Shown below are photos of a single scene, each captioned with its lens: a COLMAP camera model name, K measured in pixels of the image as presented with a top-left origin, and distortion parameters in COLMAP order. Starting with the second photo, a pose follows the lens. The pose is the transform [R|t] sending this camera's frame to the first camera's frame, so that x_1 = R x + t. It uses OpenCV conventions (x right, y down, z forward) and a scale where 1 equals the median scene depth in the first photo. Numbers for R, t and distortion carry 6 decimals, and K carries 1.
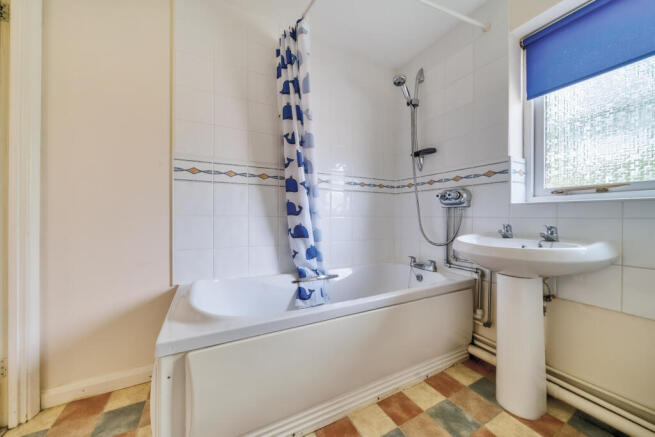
lens RADIAL K [[218.8, 0, 327.5], [0, 218.8, 218.5], [0, 0, 1]] dist [-0.000153, -0.000031]
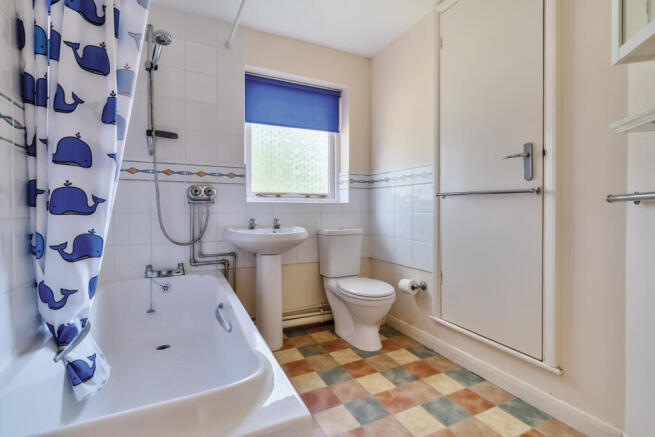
lens RADIAL K [[322.4, 0, 325.1], [0, 322.4, 210.7], [0, 0, 1]] dist [0.026293, 0.000019]
pose [[0.018864, -0.007569, 0.999793, -0.867636], [0.009509, 0.999927, 0.007391, -0.023499], [-0.999777, 0.009368, 0.018935, 0.429966]]
